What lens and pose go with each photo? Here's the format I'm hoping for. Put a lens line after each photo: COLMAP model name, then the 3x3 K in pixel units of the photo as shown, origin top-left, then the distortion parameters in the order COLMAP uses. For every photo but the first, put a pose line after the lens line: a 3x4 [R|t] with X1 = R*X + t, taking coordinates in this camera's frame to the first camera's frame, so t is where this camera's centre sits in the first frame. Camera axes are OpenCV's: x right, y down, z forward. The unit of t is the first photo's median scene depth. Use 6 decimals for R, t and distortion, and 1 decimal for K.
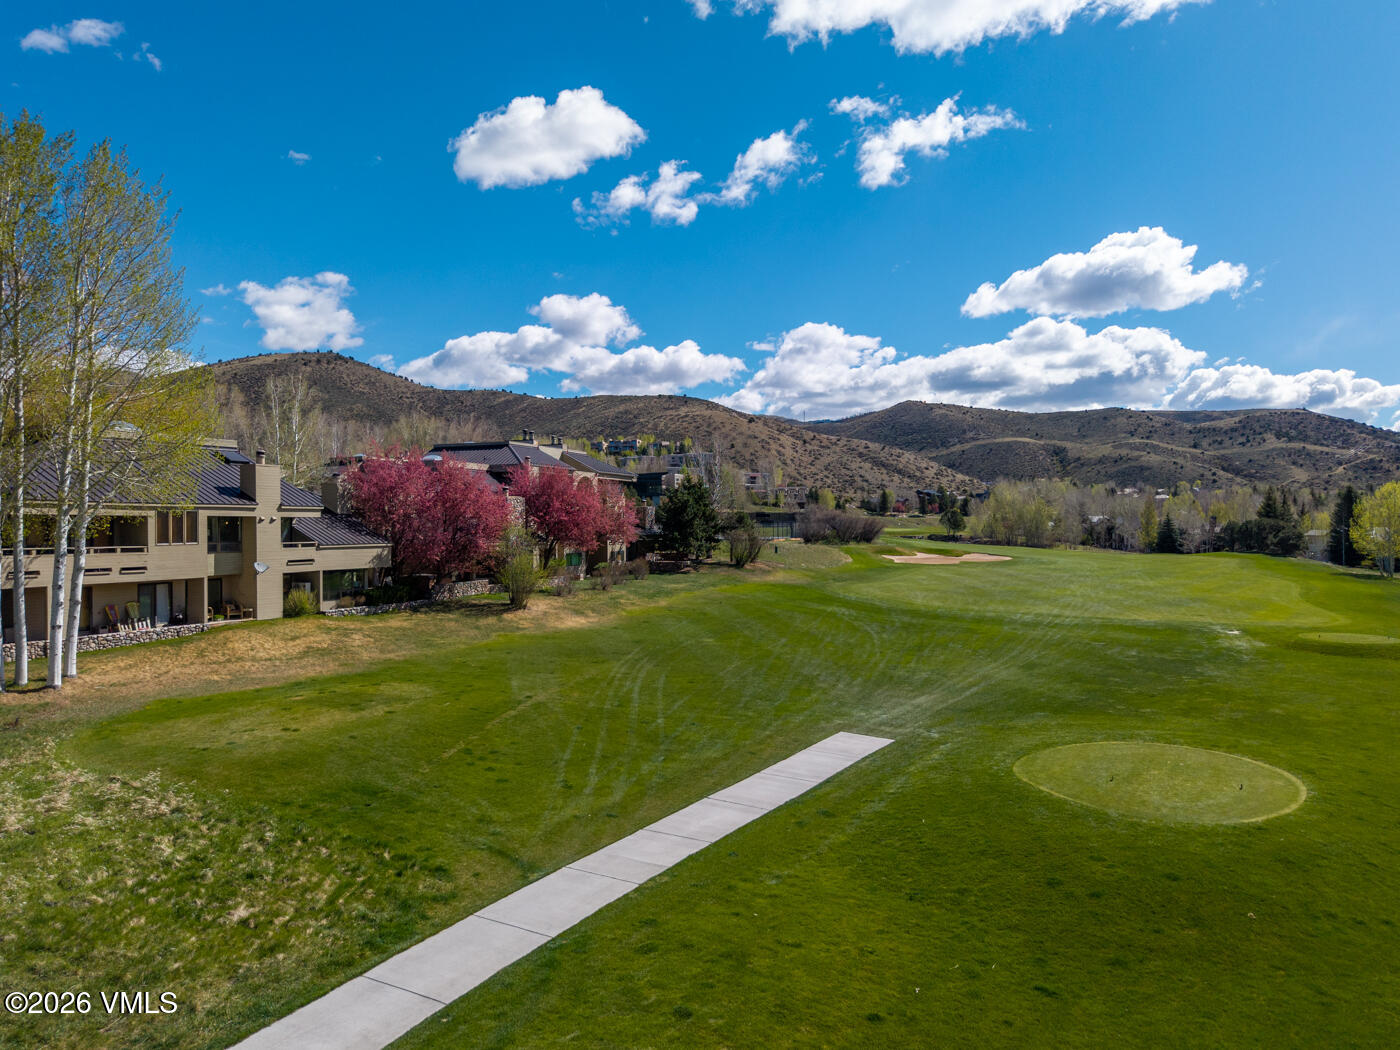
lens RADIAL K [[980.1, 0, 700.0], [0, 980.1, 525.0], [0, 0, 1]] dist [-0.002302, -0.000950]
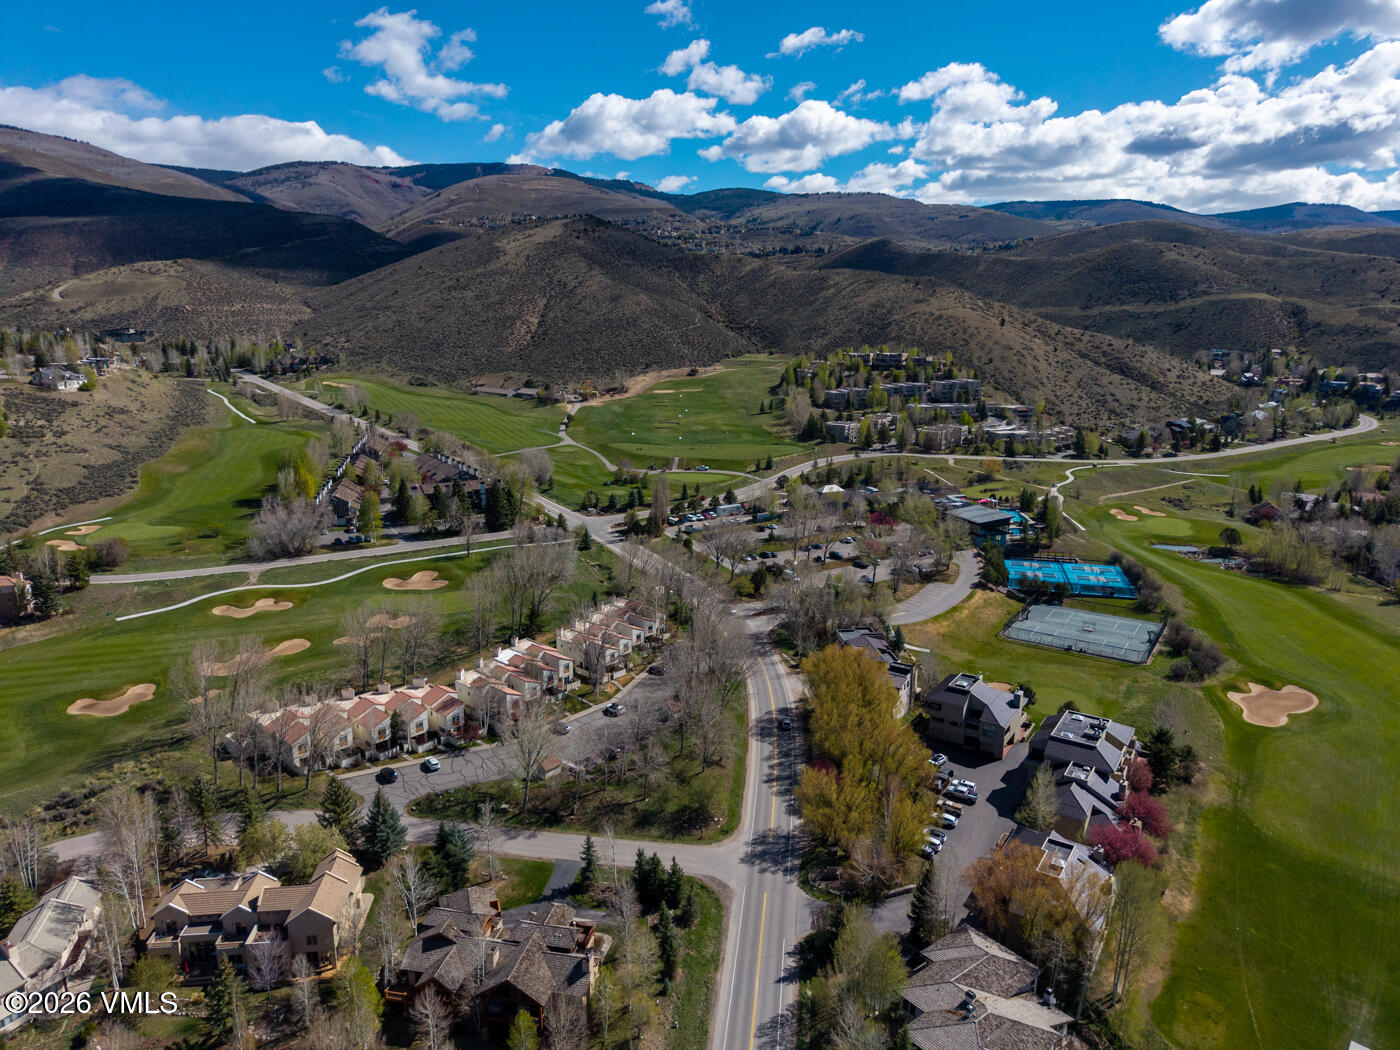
lens RADIAL K [[926.1, 0, 703.8], [0, 926.1, 548.6], [0, 0, 1]] dist [0.005613, -0.002690]
pose [[0.983540, 0.043466, -0.175387, -0.071414], [0.001632, 0.968460, 0.249163, -0.102025], [0.180685, -0.245348, 0.952448, -0.096629]]
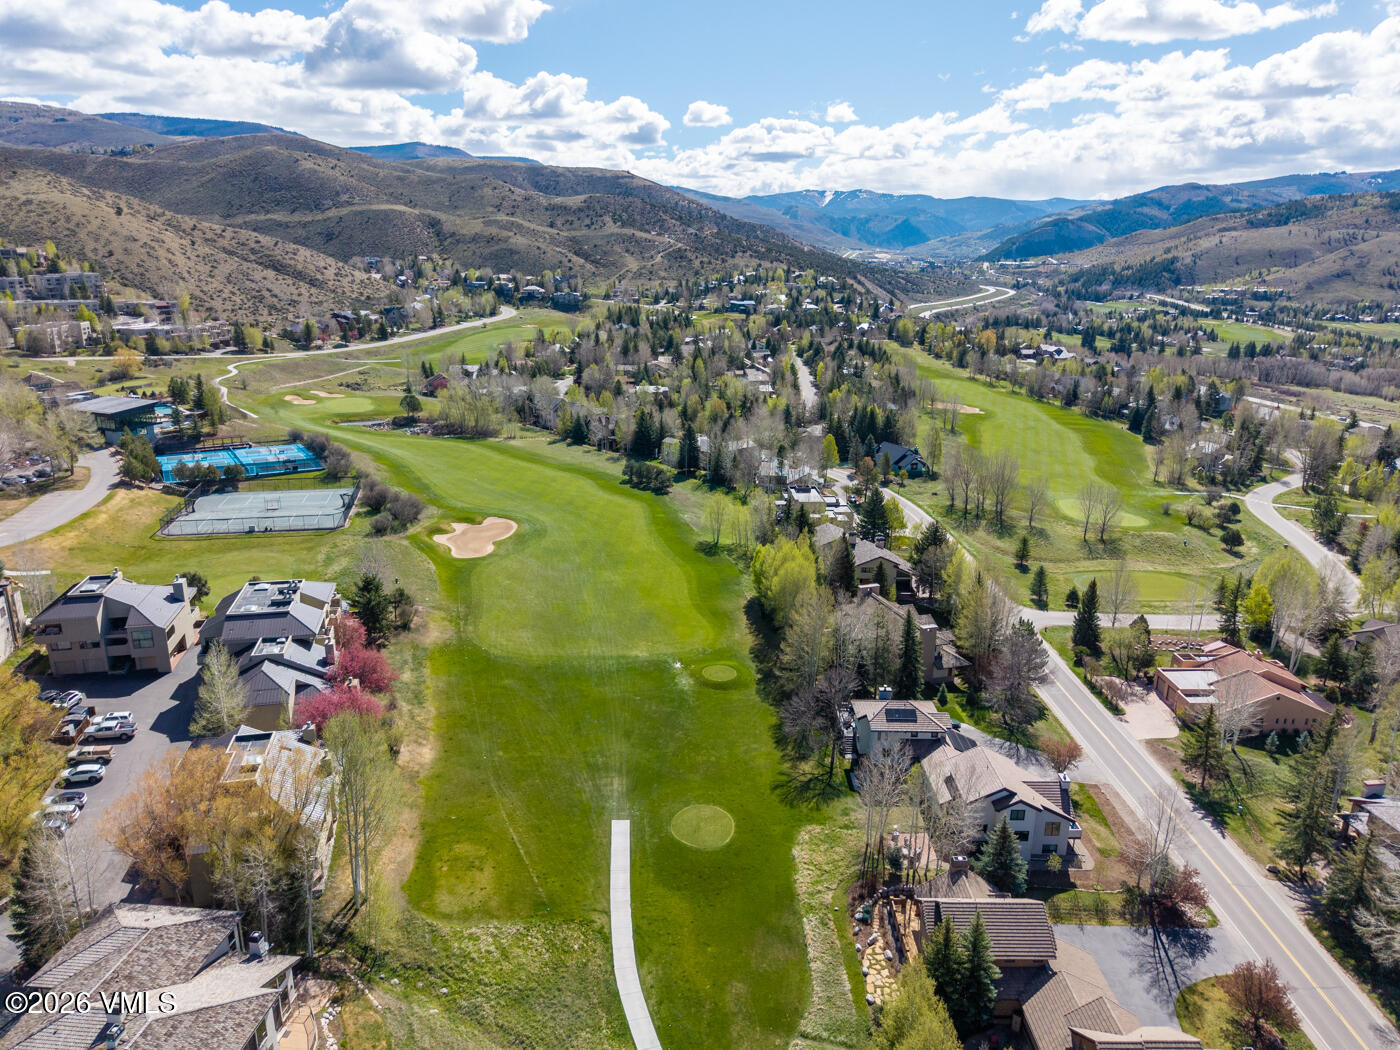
lens RADIAL K [[961.4, 0, 700.0], [0, 961.4, 525.0], [0, 0, 1]] dist [-0.000231, -0.002478]
pose [[0.808130, -0.153652, 0.568610, -0.054140], [-0.011887, 0.960924, 0.276558, -0.068267], [-0.588885, -0.230254, 0.774724, -0.060312]]
